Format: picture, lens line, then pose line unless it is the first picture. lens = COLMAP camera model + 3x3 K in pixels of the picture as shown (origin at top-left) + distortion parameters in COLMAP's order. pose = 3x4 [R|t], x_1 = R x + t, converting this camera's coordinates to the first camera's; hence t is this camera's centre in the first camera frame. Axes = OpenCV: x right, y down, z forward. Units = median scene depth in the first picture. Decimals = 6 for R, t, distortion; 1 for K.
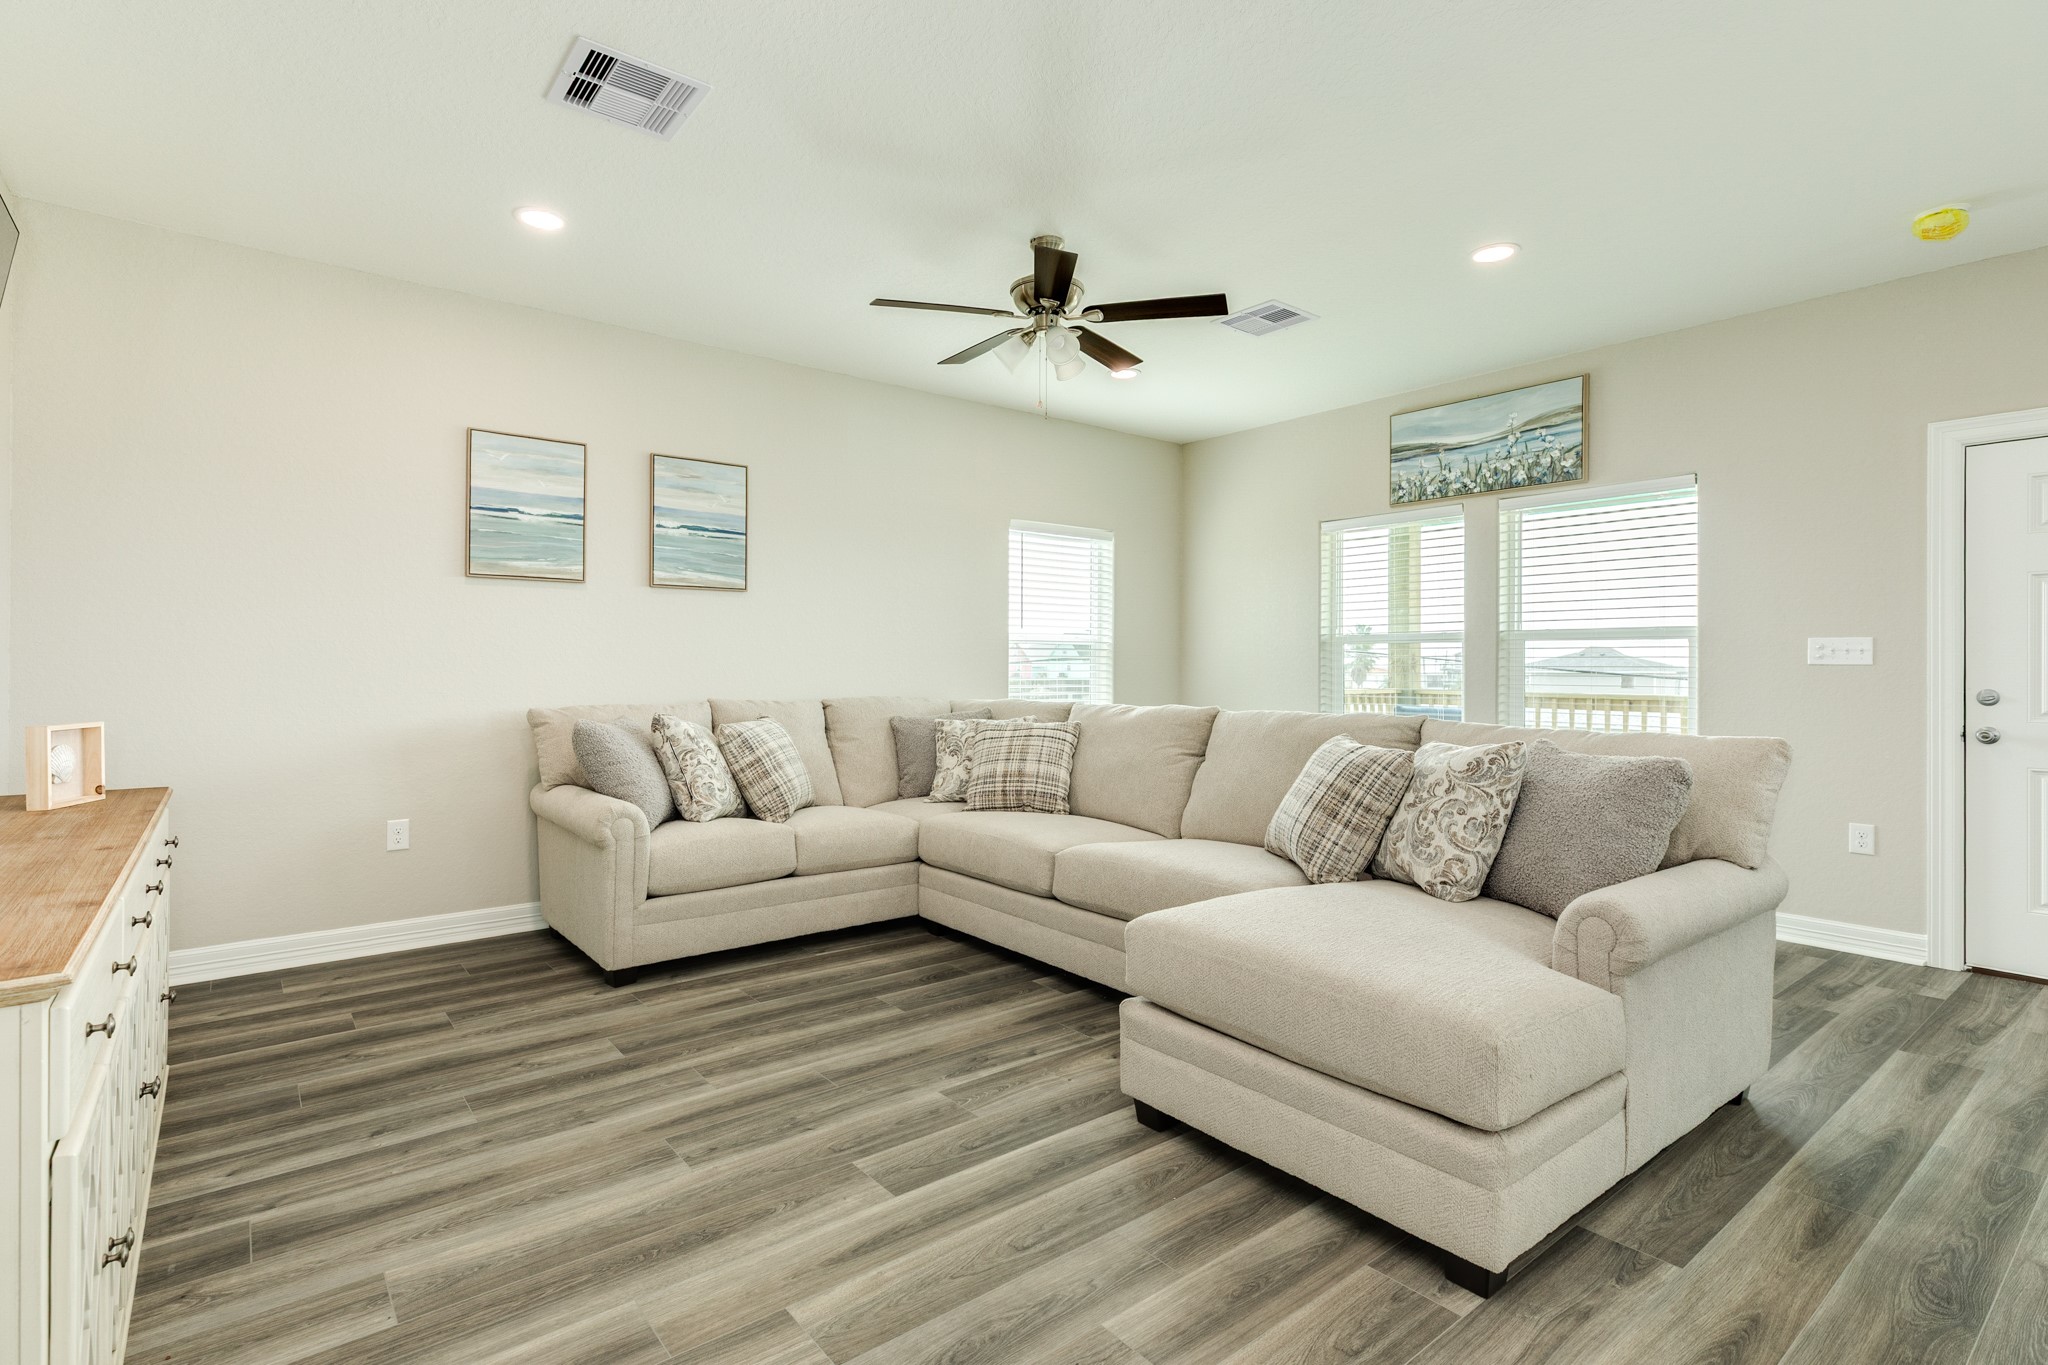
lens RADIAL K [[983.8, 0, 981.8], [0, 983.8, 660.5], [0, 0, 1]] dist [0.006132, -0.001359]
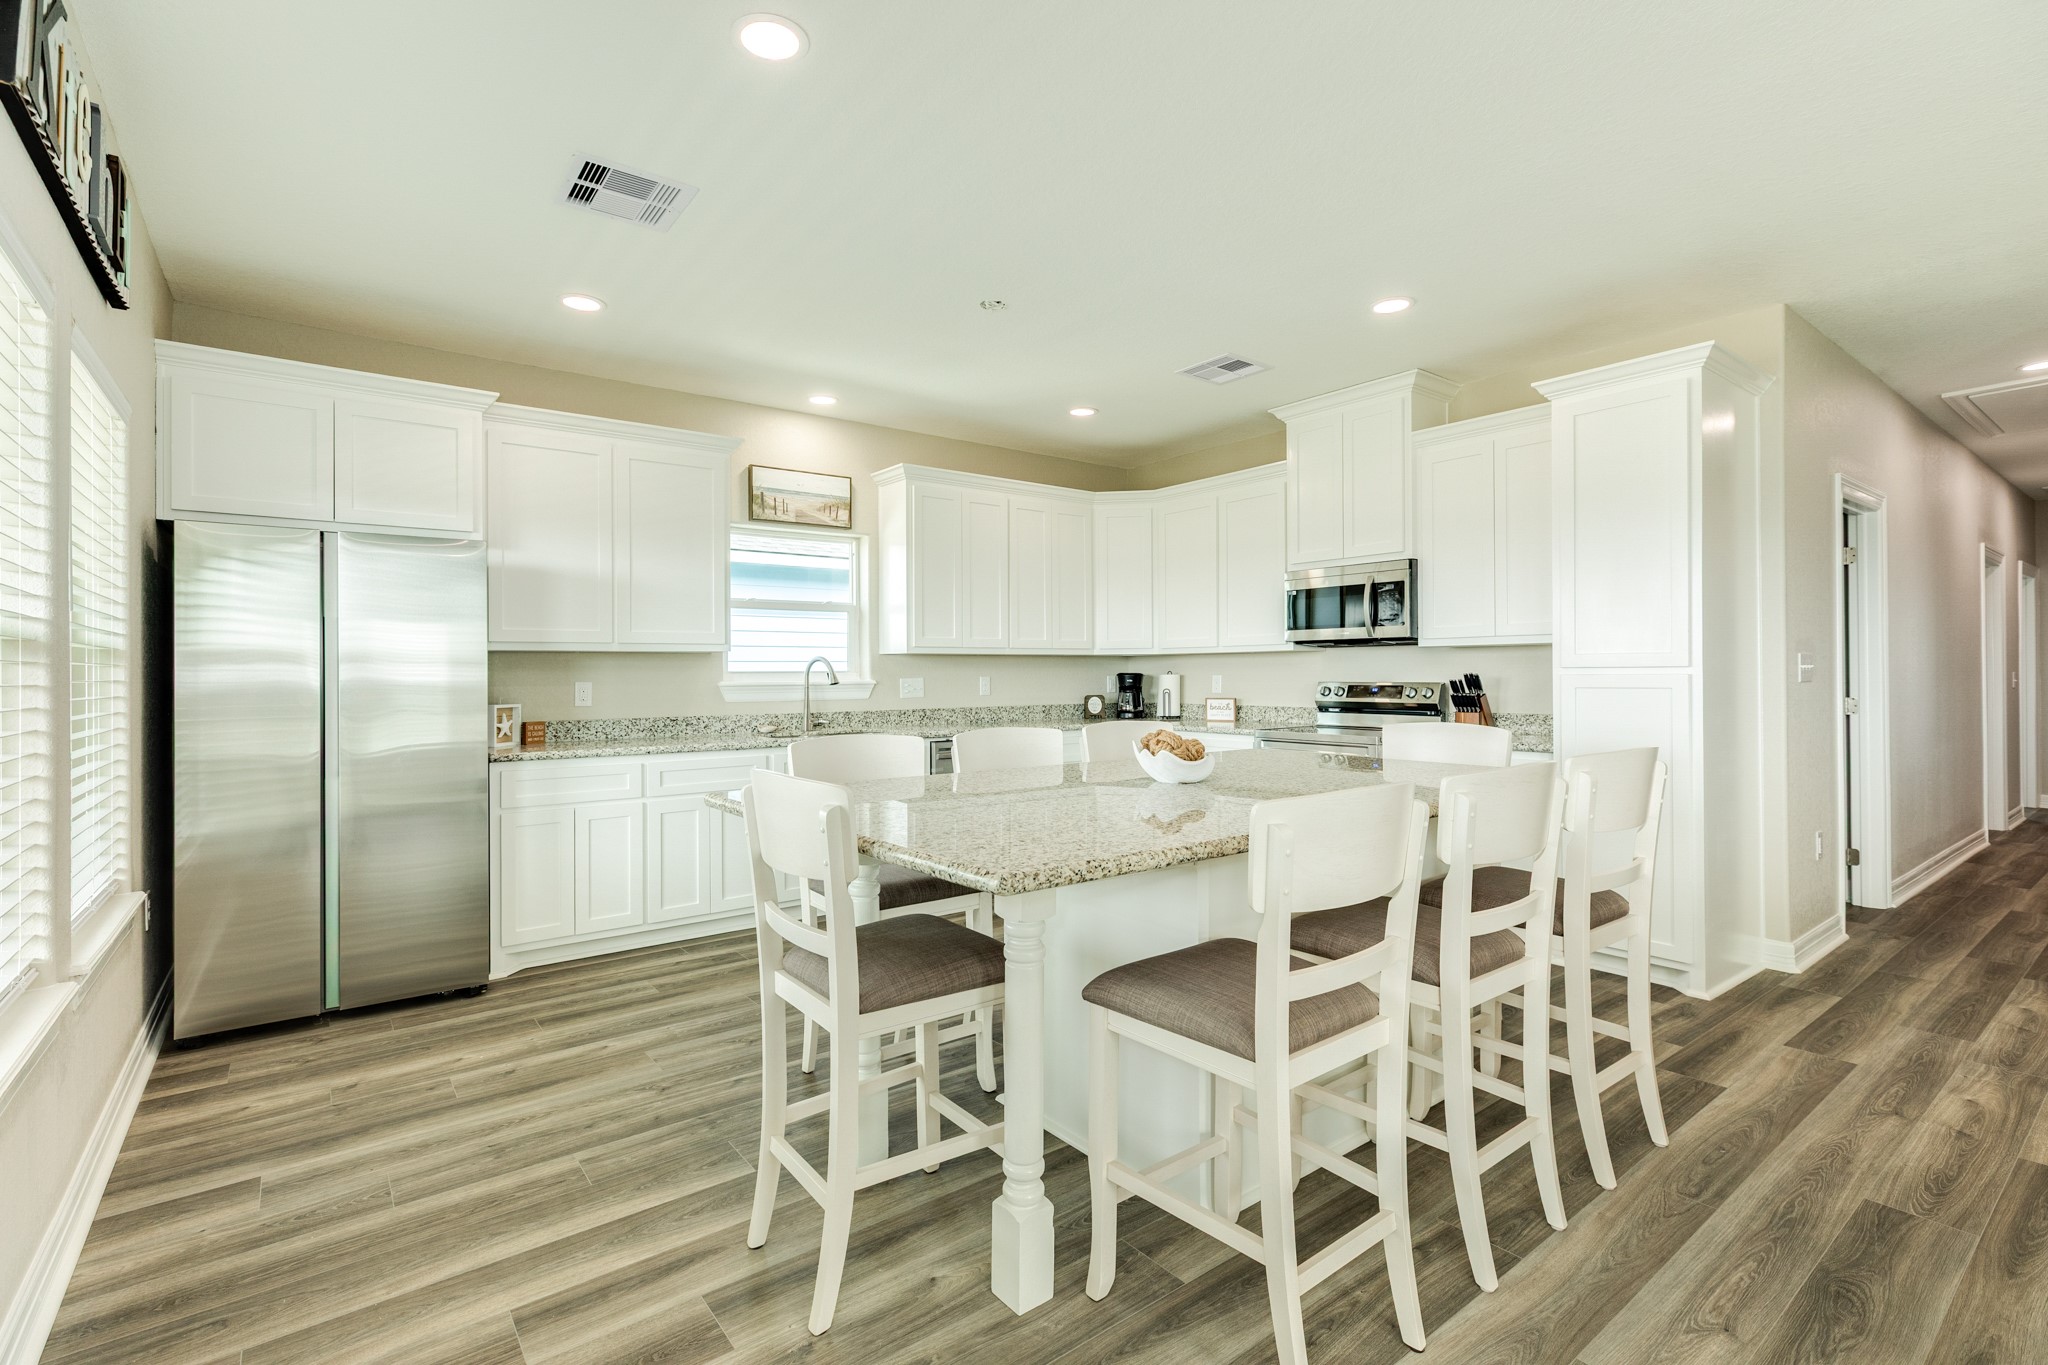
lens RADIAL K [[934.9, 0, 1014.9], [0, 934.9, 663.5], [0, 0, 1]] dist [0.002103, 0.000193]
pose [[-0.999983, 0.001799, 0.005522, 0.957440], [0.001704, 0.999852, -0.017146, -0.010883], [-0.005552, -0.017136, -0.999838, 1.044969]]
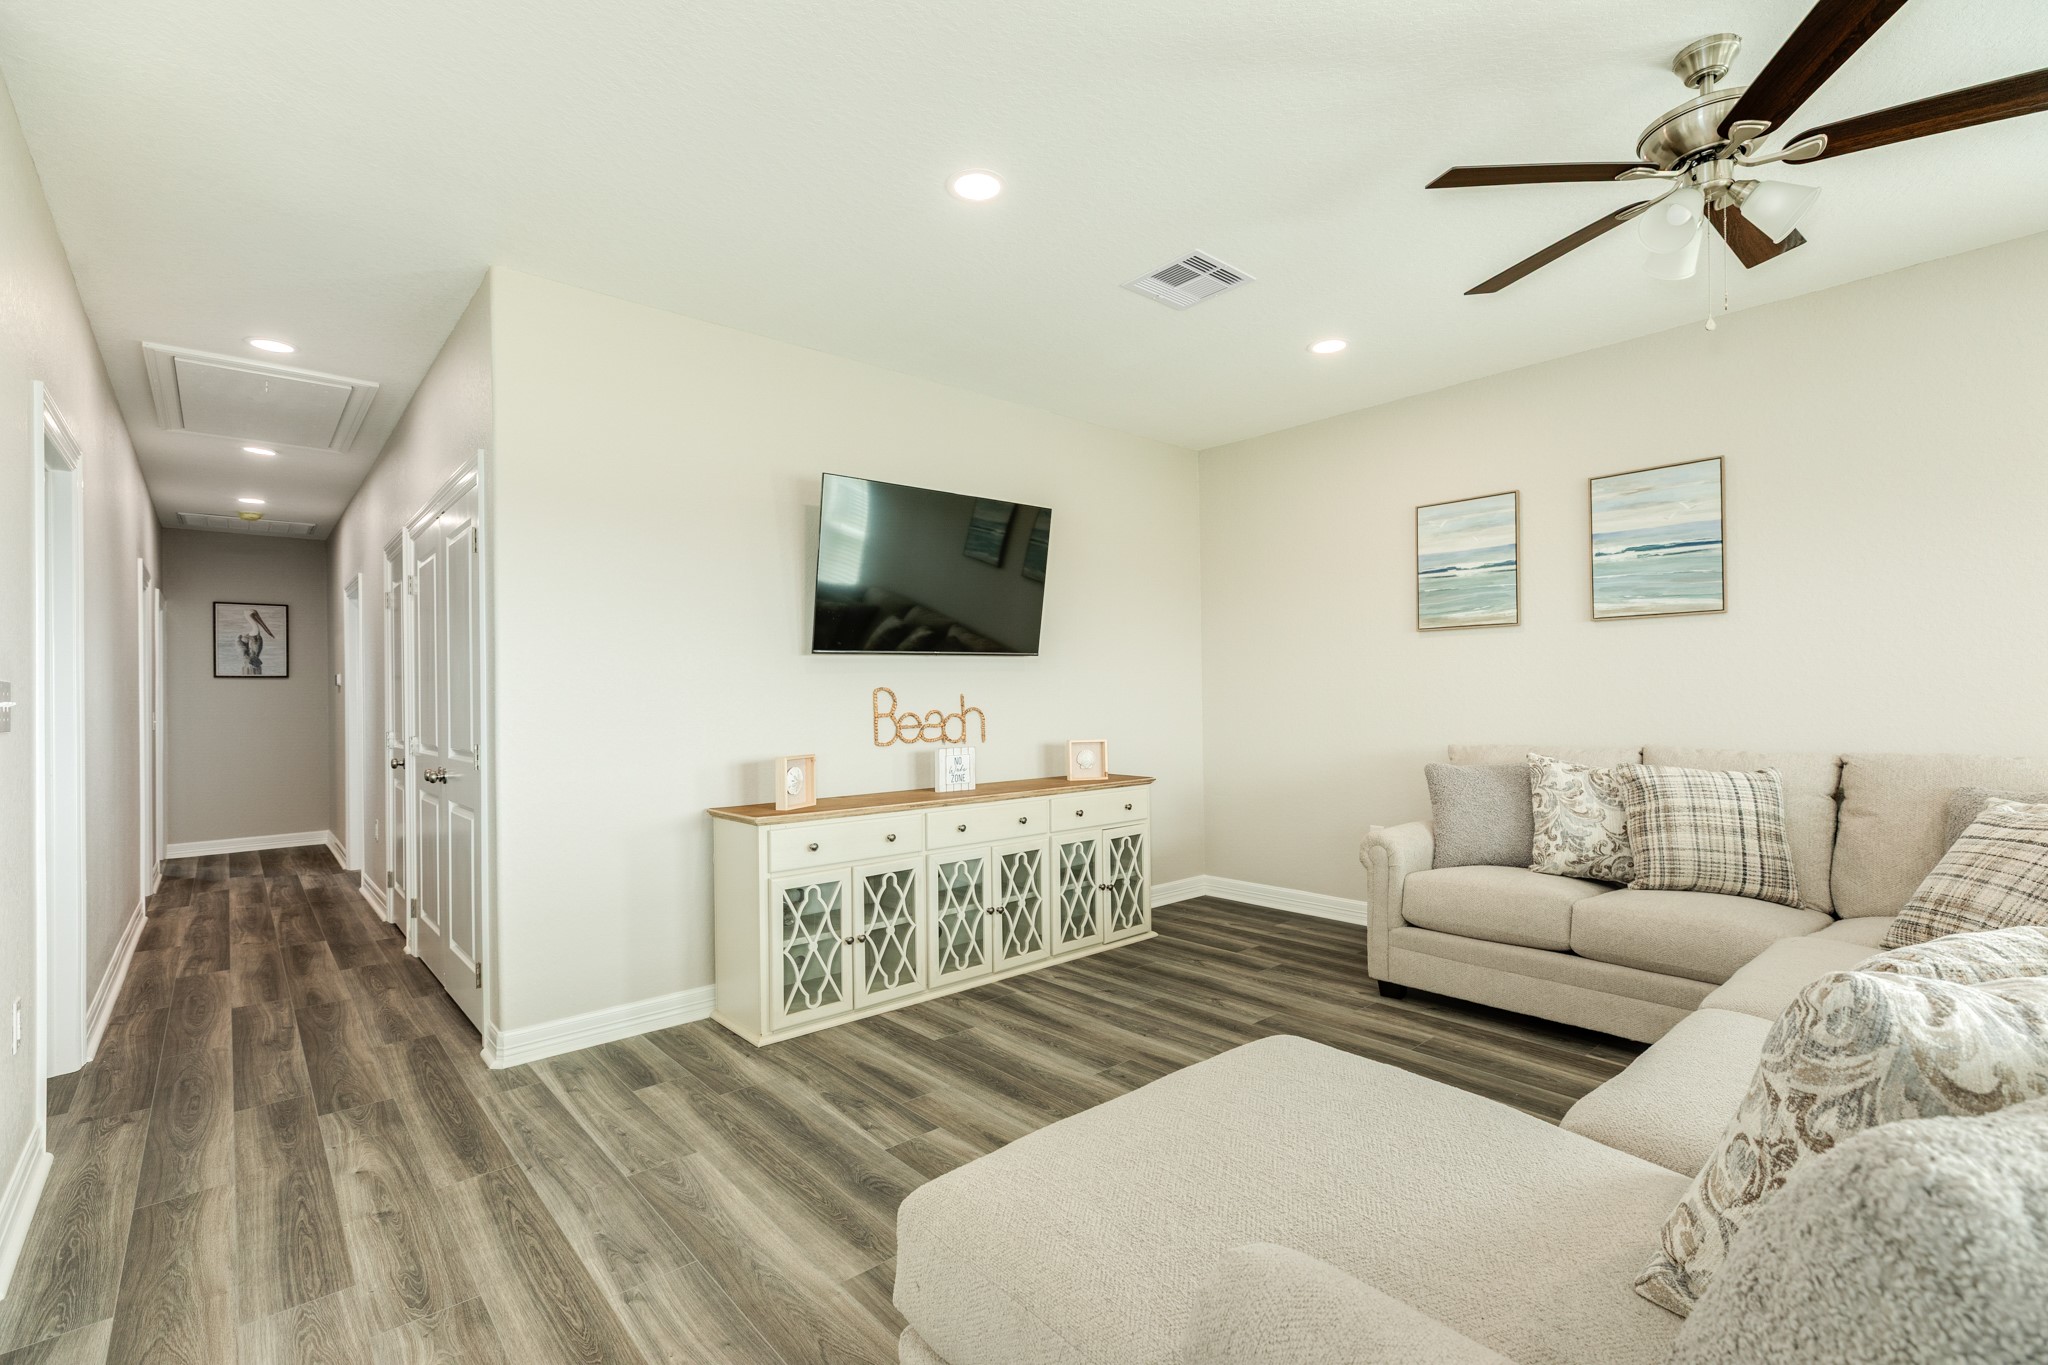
lens RADIAL K [[909.2, 0, 1024.4], [0, 909.2, 689.4], [0, 0, 1]] dist [0.006767, -0.001035]
pose [[0.064202, -0.011580, -0.997870, 0.644858], [0.019605, 0.999754, -0.010341, -0.015393], [0.997744, -0.018899, 0.064413, 0.531103]]
